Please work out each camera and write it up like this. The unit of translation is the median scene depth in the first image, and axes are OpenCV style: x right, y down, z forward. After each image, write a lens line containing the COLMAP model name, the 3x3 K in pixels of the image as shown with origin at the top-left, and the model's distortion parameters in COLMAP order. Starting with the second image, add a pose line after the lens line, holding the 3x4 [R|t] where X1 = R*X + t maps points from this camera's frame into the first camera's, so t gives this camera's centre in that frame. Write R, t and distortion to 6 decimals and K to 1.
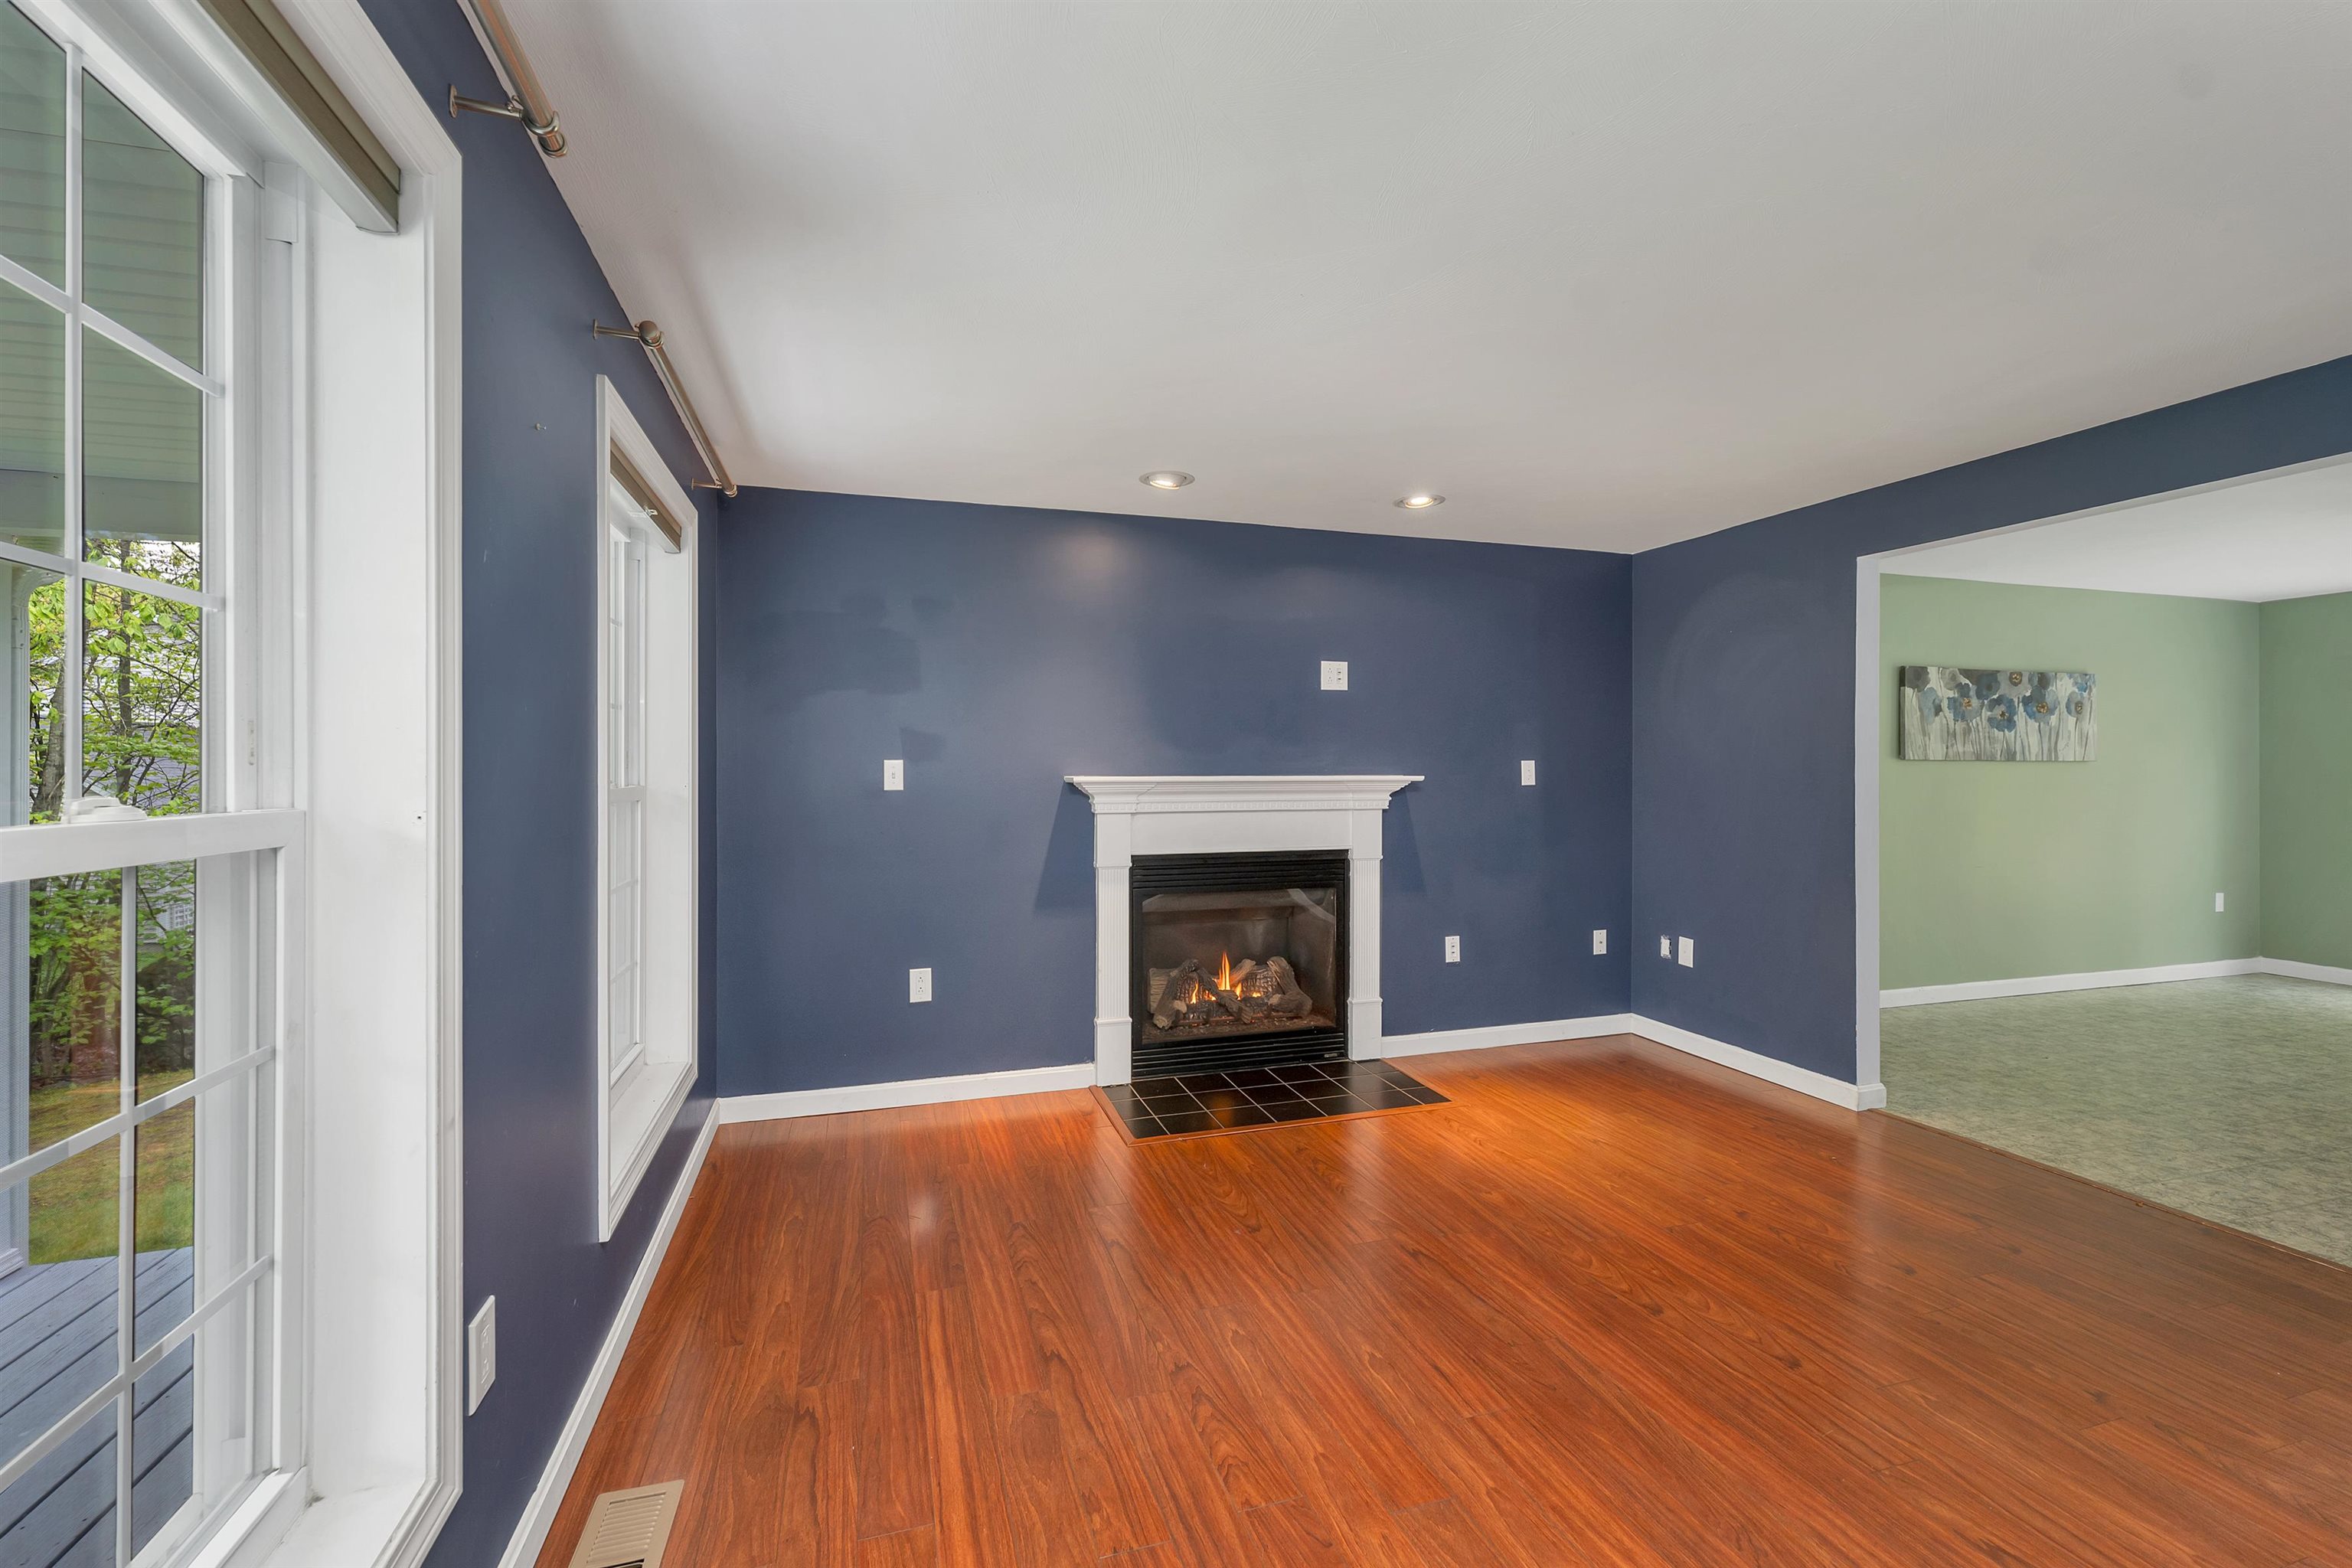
lens RADIAL K [[974.0, 0, 1171.0], [0, 974.0, 770.3], [0, 0, 1]] dist [-0.001029, -0.000205]
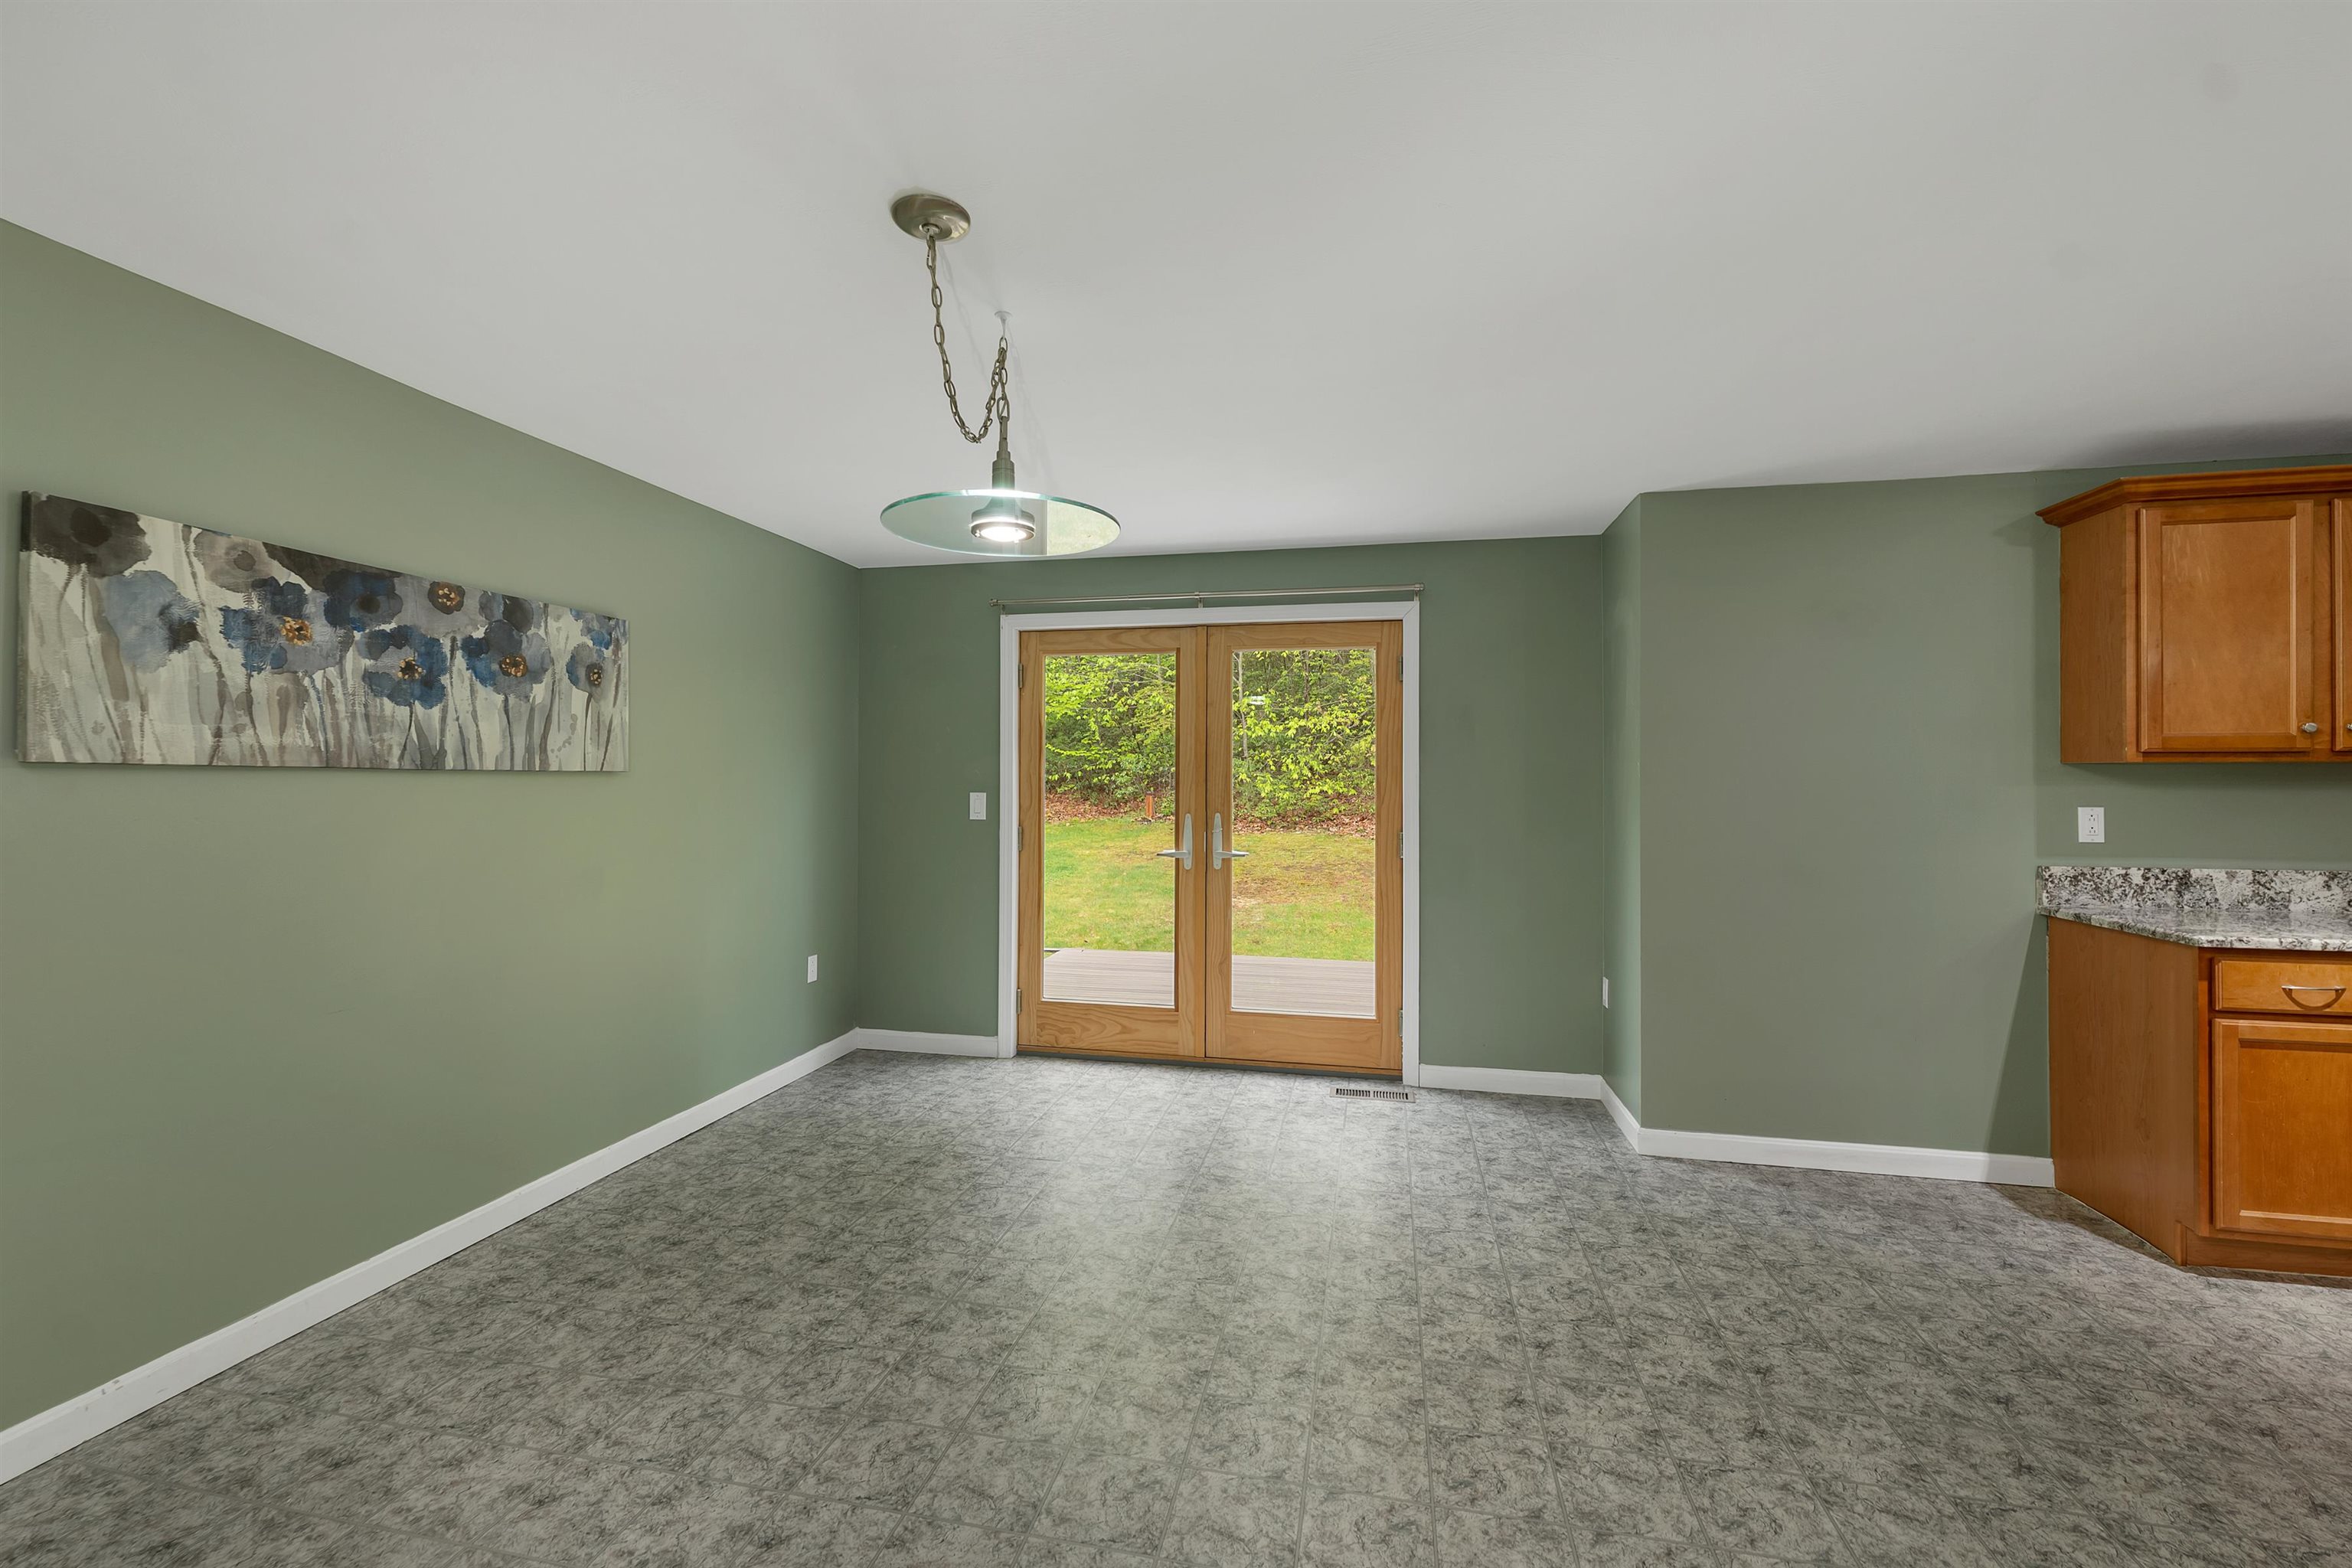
lens RADIAL K [[1002.3, 0, 1155.9], [0, 1002.3, 764.6], [0, 0, 1]] dist [0.004566, 0.000312]
pose [[0.492302, 0.014095, 0.870310, 0.822717], [0.001516, 0.999853, -0.017050, -0.004441], [-0.870423, 0.009714, 0.492209, 0.611826]]
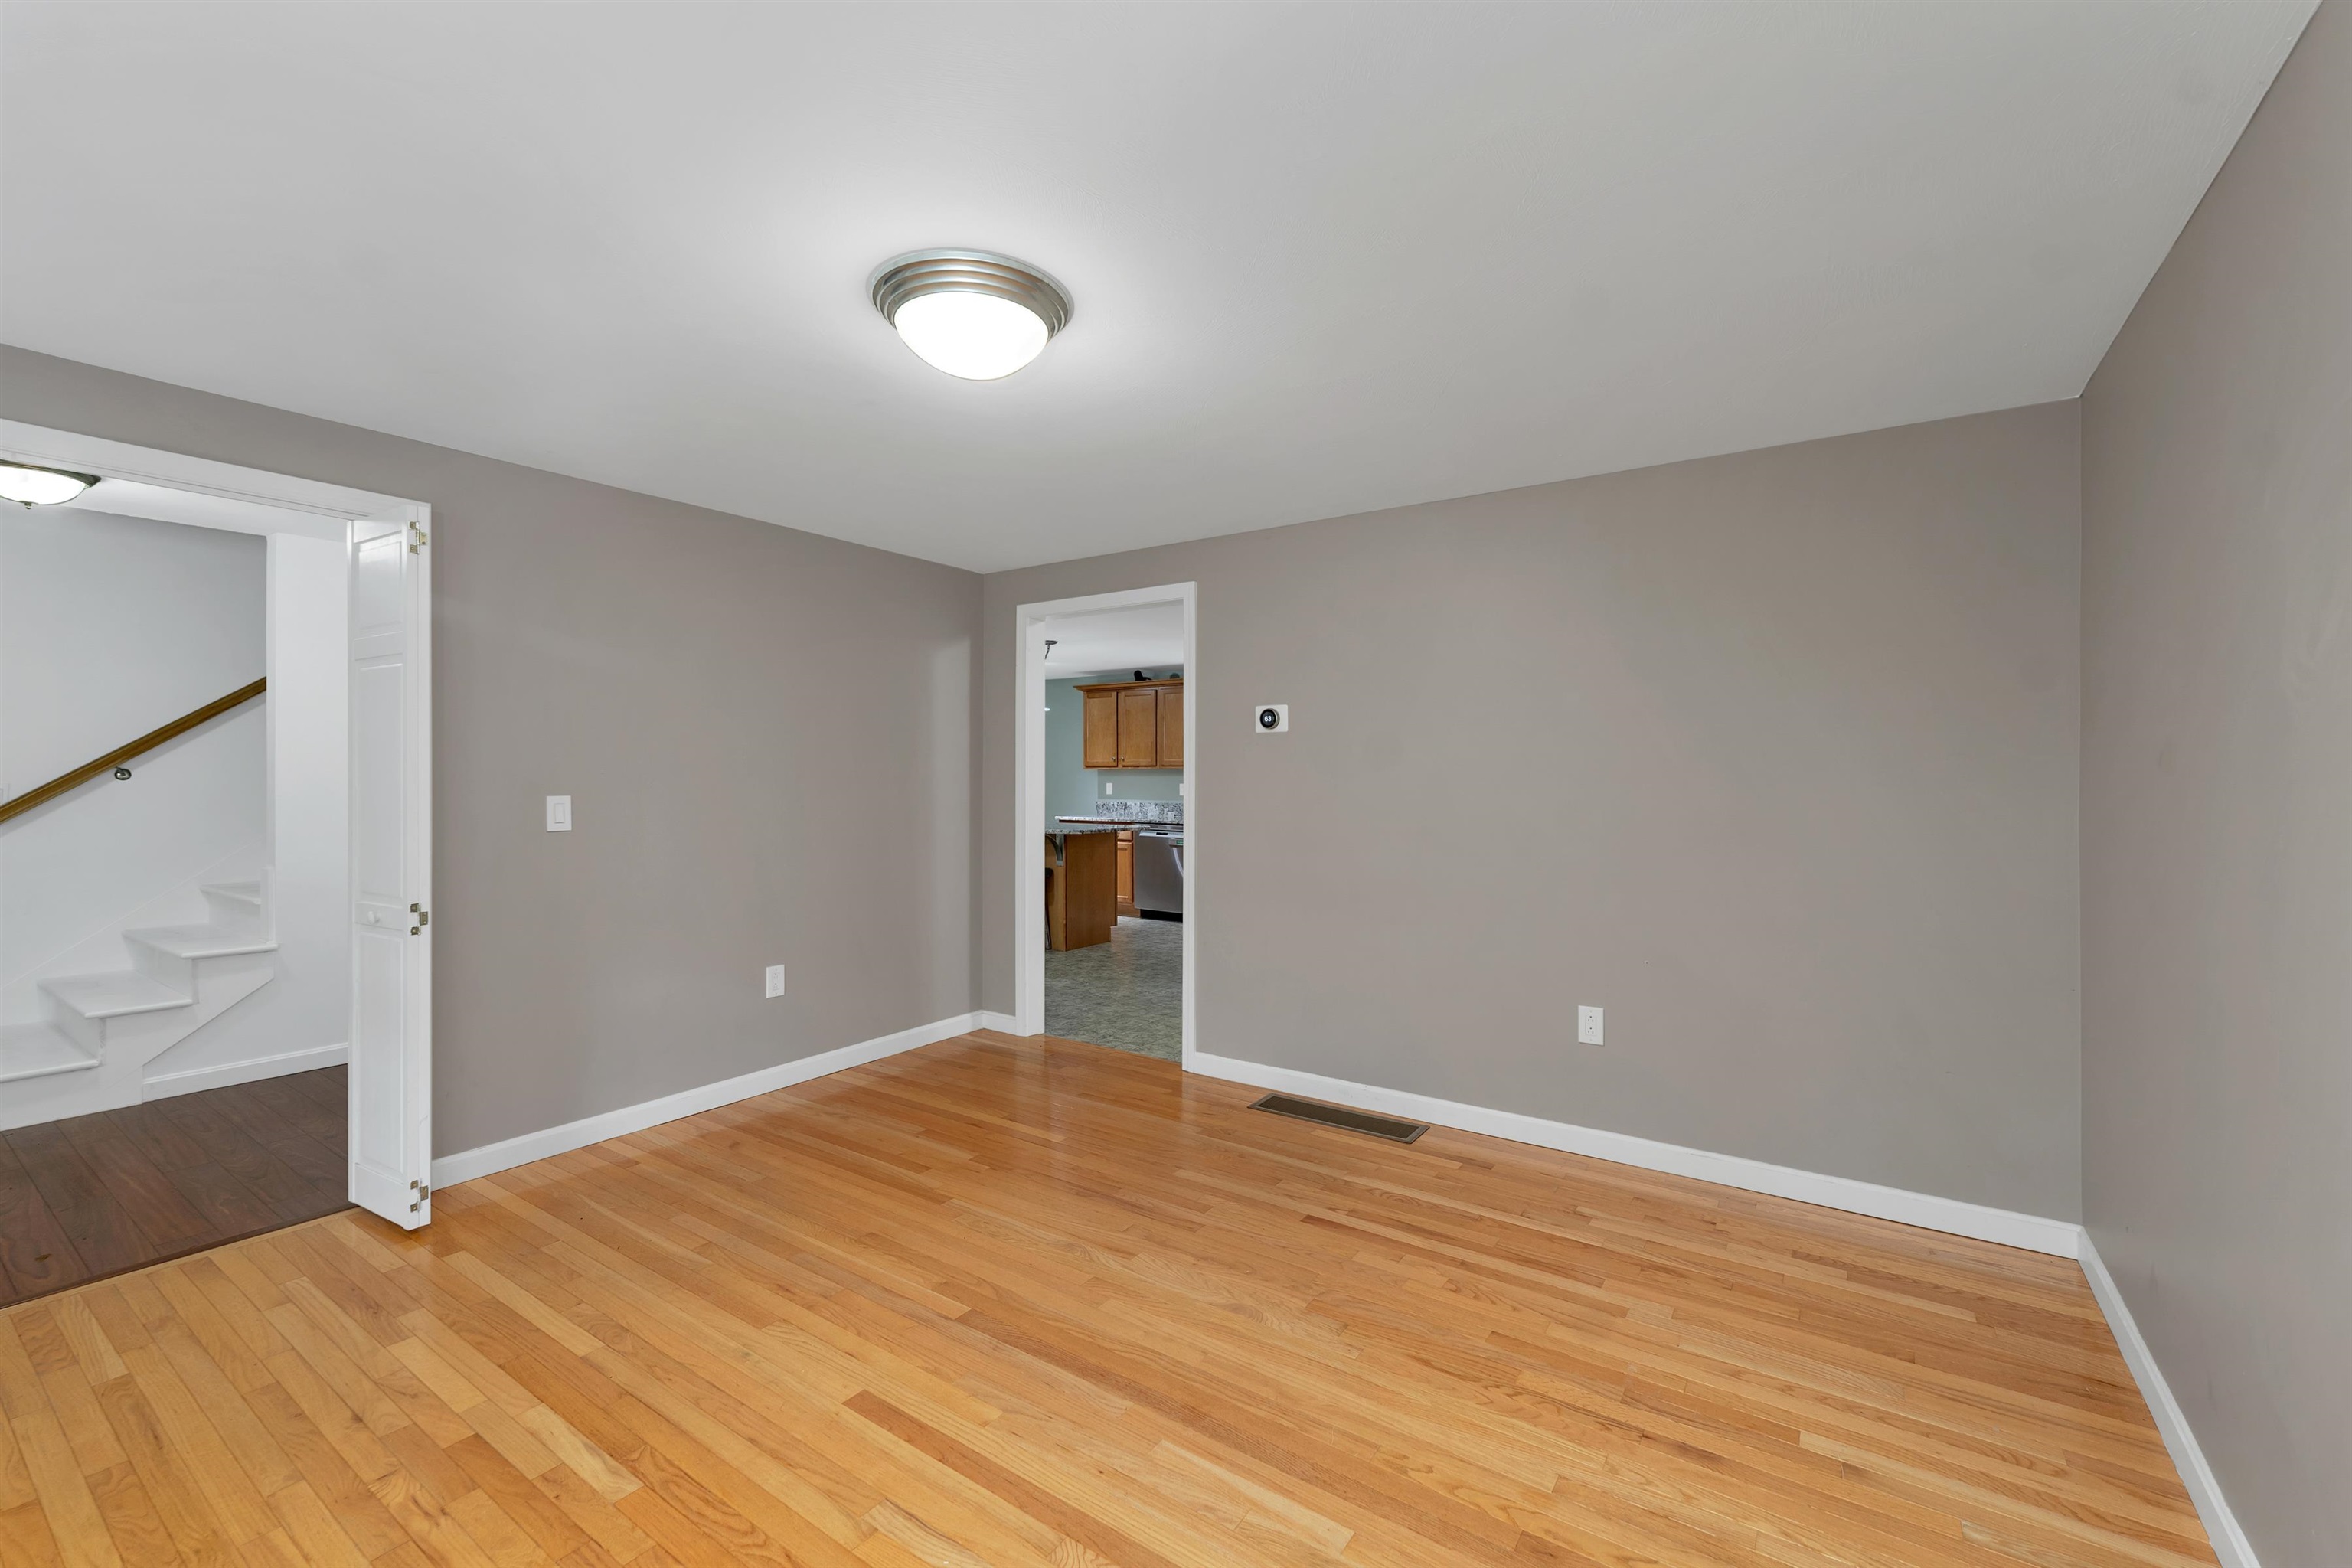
lens RADIAL K [[974.0, 0, 1171.0], [0, 974.0, 770.3], [0, 0, 1]] dist [-0.001029, -0.000205]
pose [[0.782286, 0.006779, 0.622883, 0.496347], [-0.003644, 0.999973, -0.006307, 0.000301], [-0.622909, 0.002665, 0.782290, -1.644944]]
